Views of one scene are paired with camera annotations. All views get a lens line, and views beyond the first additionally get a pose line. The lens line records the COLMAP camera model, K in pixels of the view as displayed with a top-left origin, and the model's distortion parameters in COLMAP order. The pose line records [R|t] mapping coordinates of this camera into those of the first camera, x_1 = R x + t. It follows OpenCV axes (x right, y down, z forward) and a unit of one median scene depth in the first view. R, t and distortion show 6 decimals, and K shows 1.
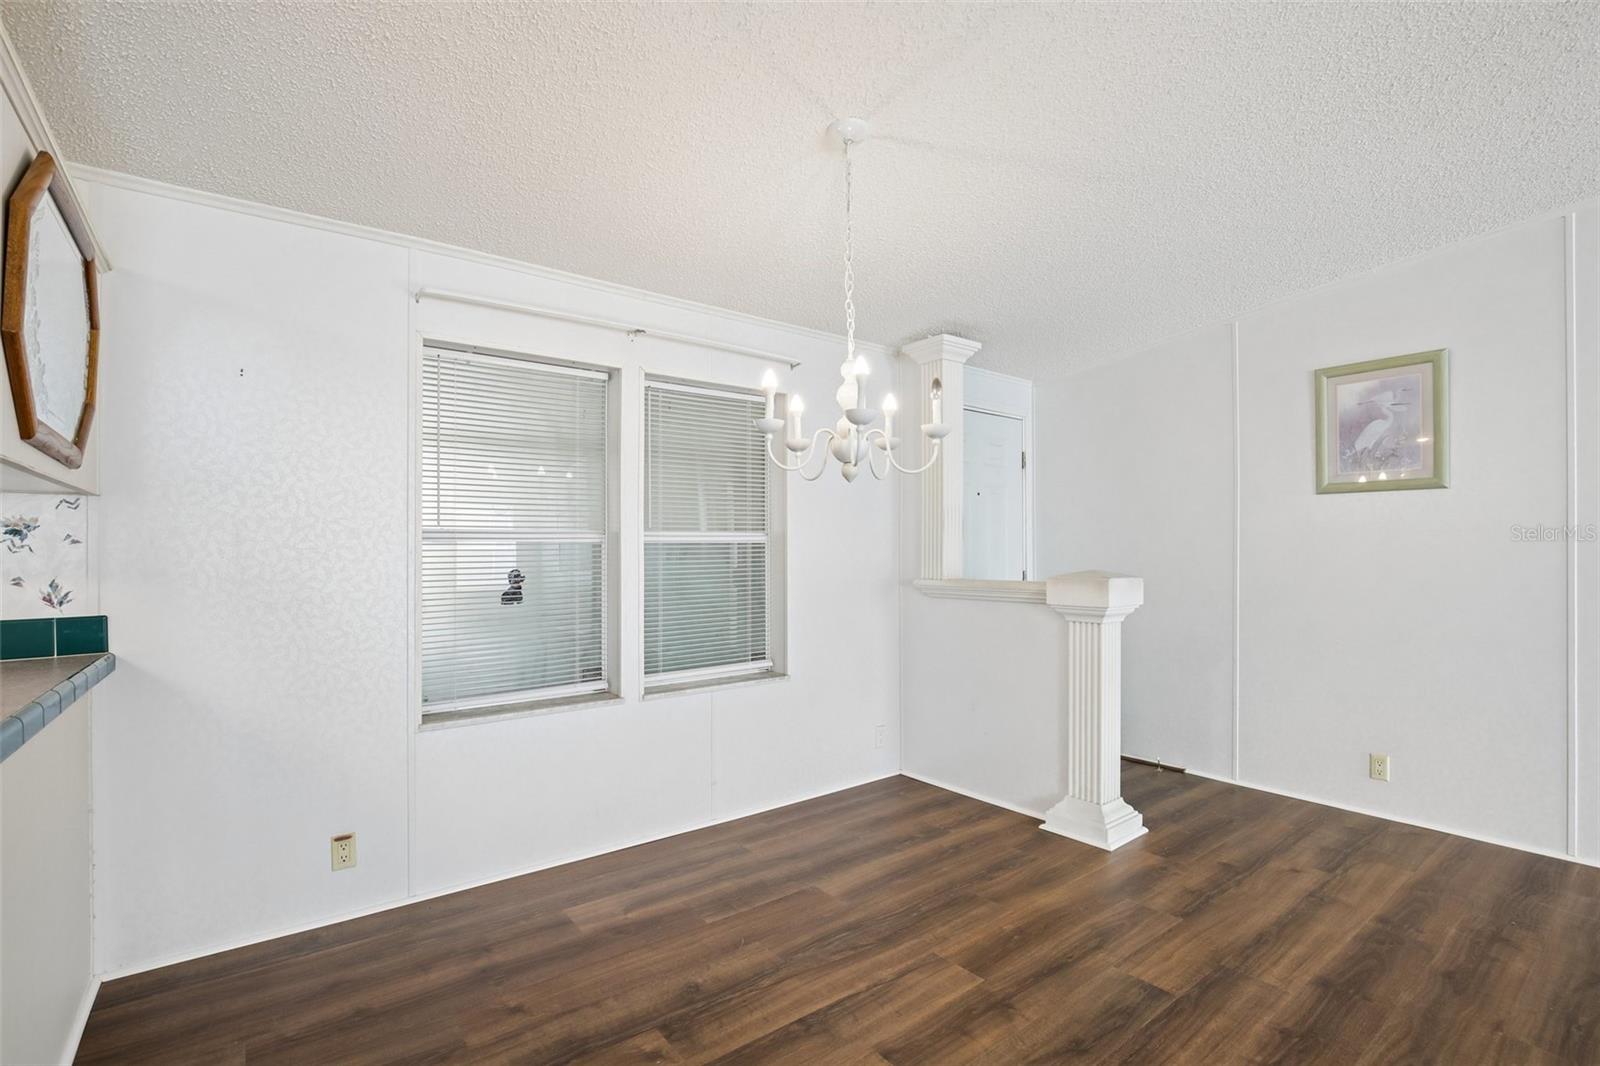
lens RADIAL K [[733.0, 0, 795.9], [0, 733.0, 561.4], [0, 0, 1]] dist [-0.024814, 0.005050]
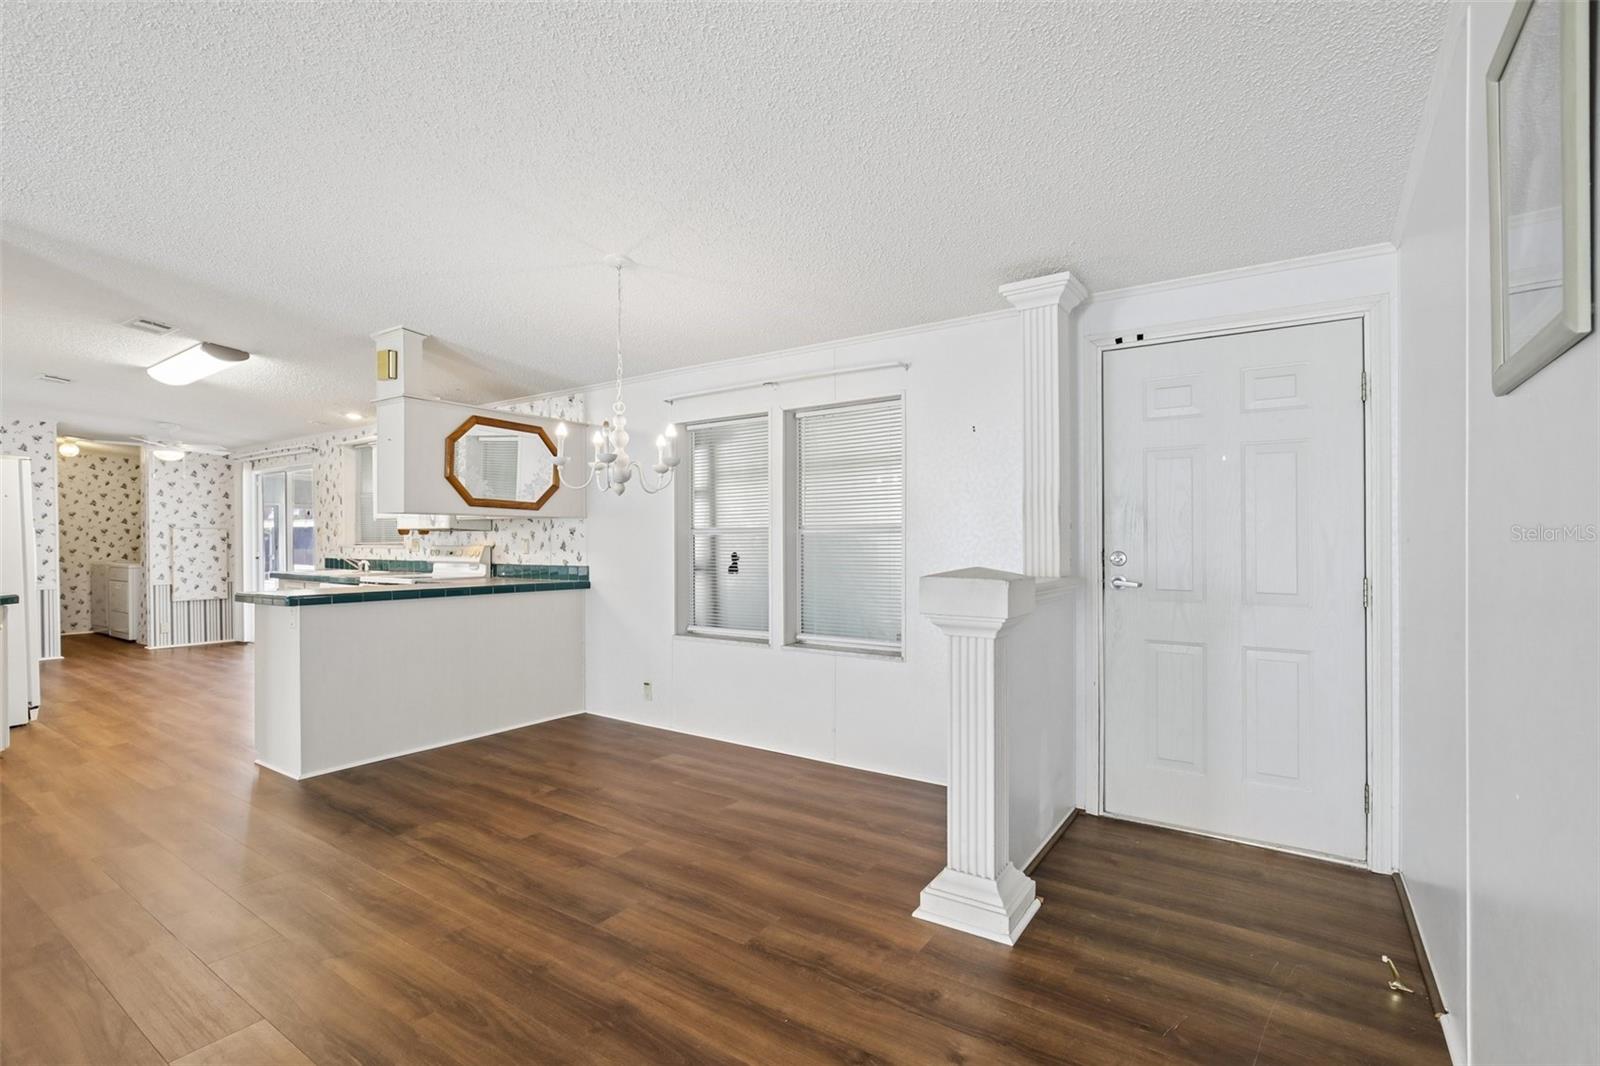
lens RADIAL K [[733.0, 0, 806.8], [0, 733.0, 553.1], [0, 0, 1]] dist [-0.024814, 0.005050]
pose [[0.312080, 0.018453, -0.949877, 1.332681], [-0.011403, 0.999812, 0.015677, -0.015647], [0.949987, 0.005939, 0.312232, 0.733750]]
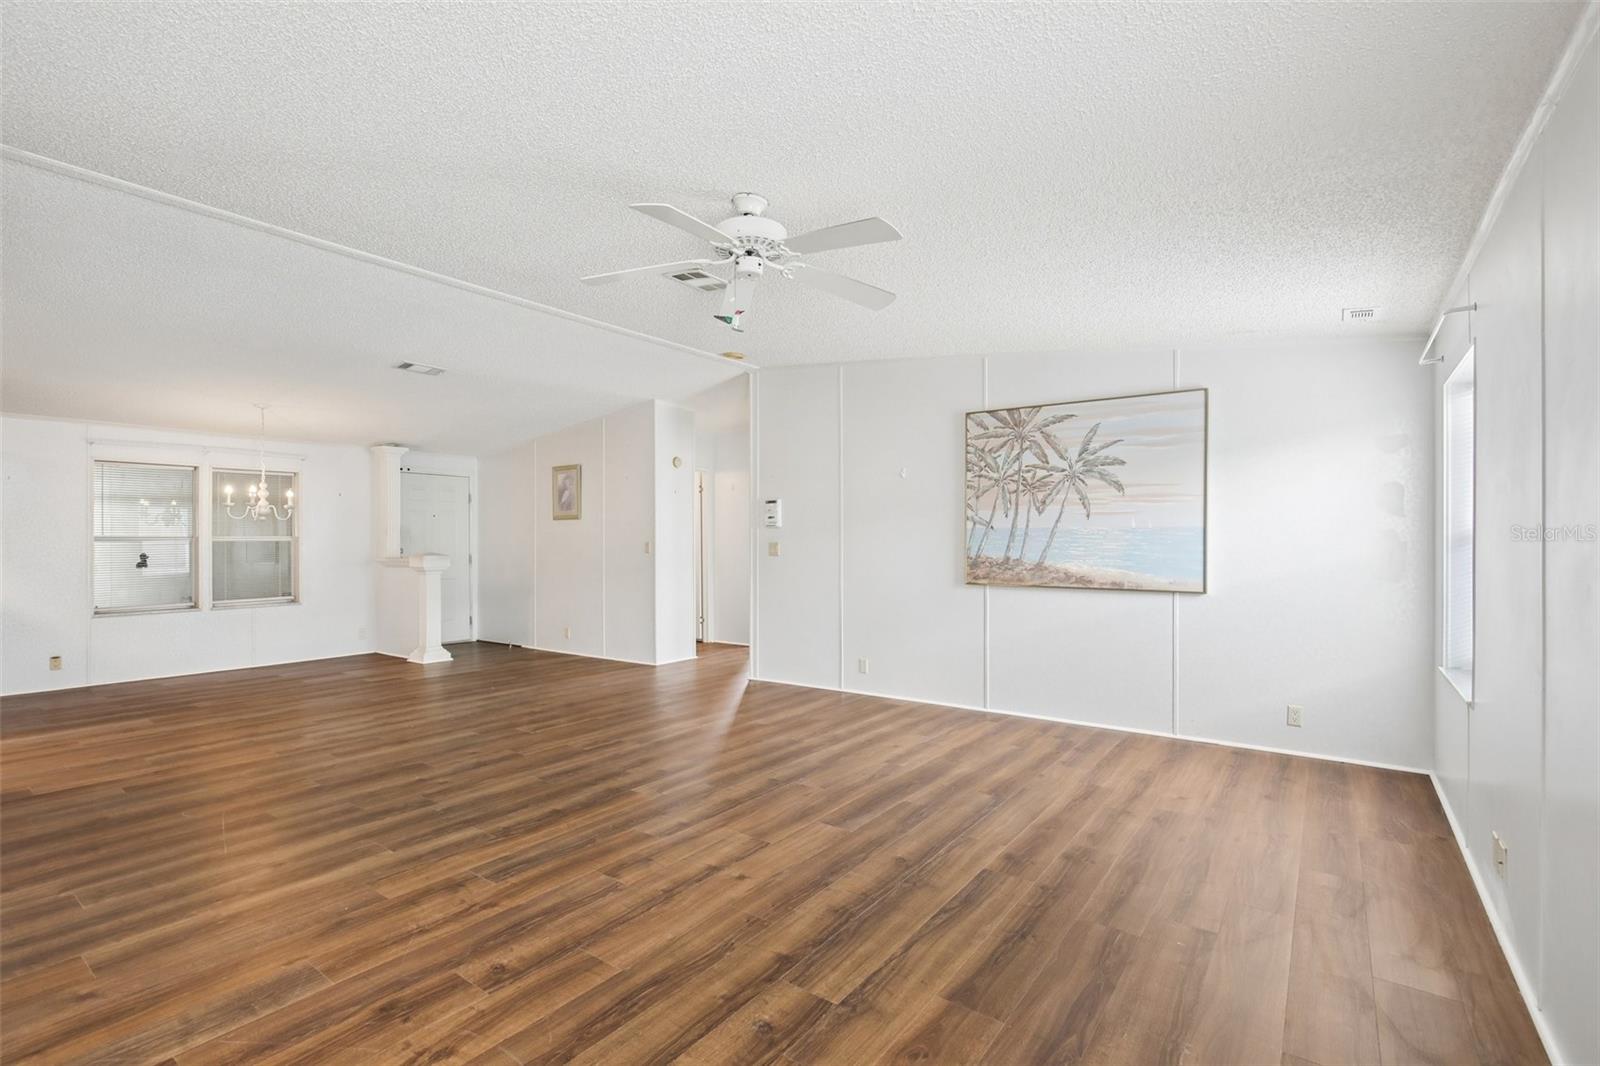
lens RADIAL K [[733.0, 0, 794.2], [0, 733.0, 546.9], [0, 0, 1]] dist [-0.024814, 0.005050]
pose [[0.959857, -0.002898, 0.280474, 1.096821], [0.006281, 0.999918, -0.011164, 0.034012], [-0.280419, 0.012478, 0.959797, -2.036504]]
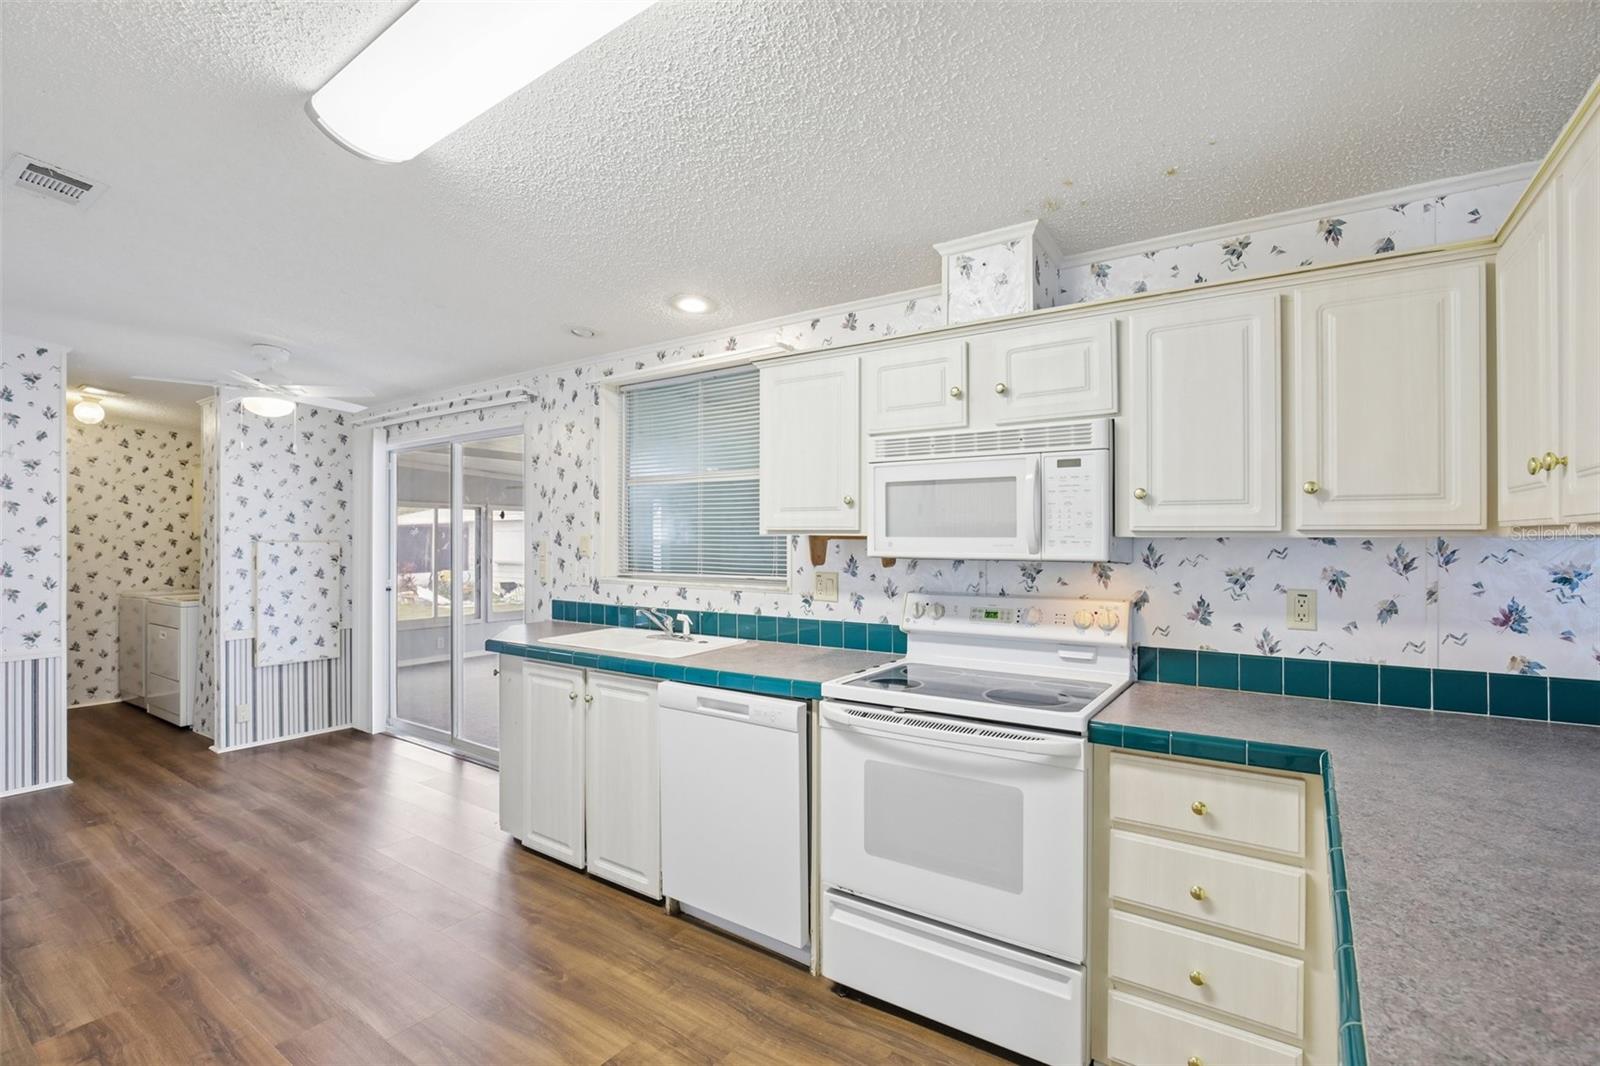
lens RADIAL K [[733.0, 0, 783.0], [0, 733.0, 532.5], [0, 0, 1]] dist [-0.024814, 0.005050]
pose [[0.281120, -0.004141, -0.959664, -0.378780], [-0.008595, 0.999940, -0.006833, -0.065880], [0.959634, 0.010169, 0.281067, -0.151190]]
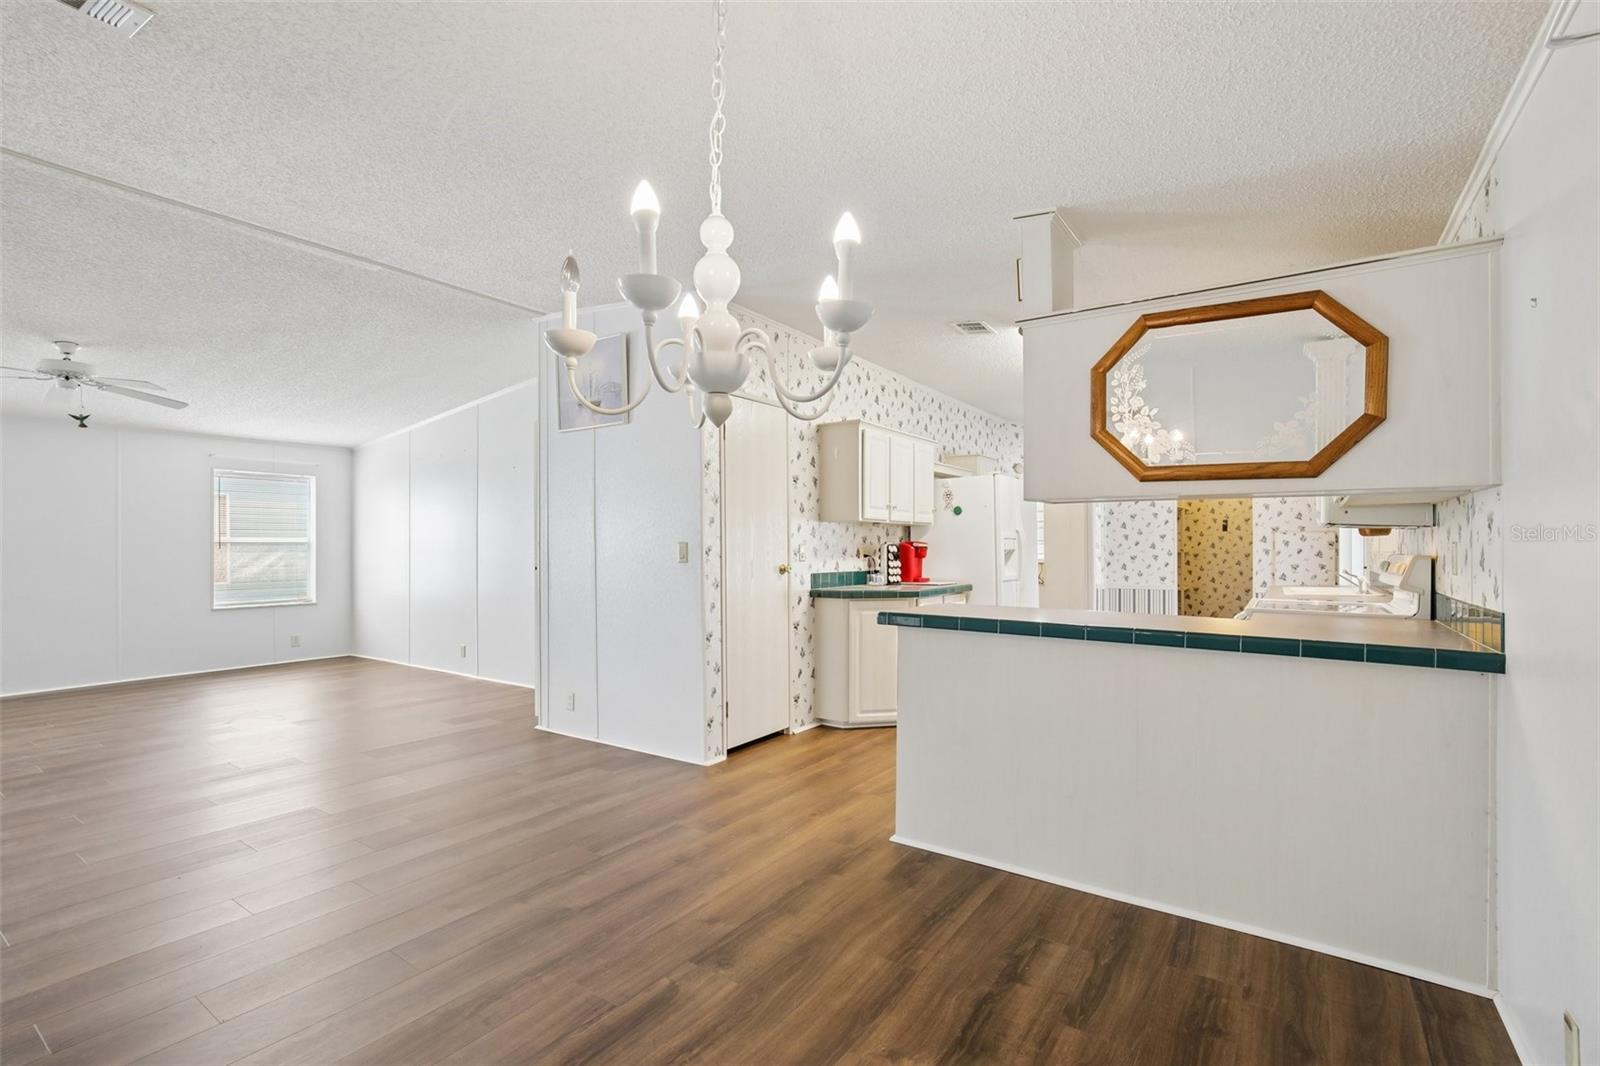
lens RADIAL K [[733.0, 0, 791.7], [0, 733.0, 542.9], [0, 0, 1]] dist [-0.024814, 0.005050]
pose [[-0.956104, -0.001238, -0.293026, 0.158761], [-0.004290, 0.999943, 0.009773, -0.018892], [0.292997, 0.010602, -0.956055, 1.289426]]
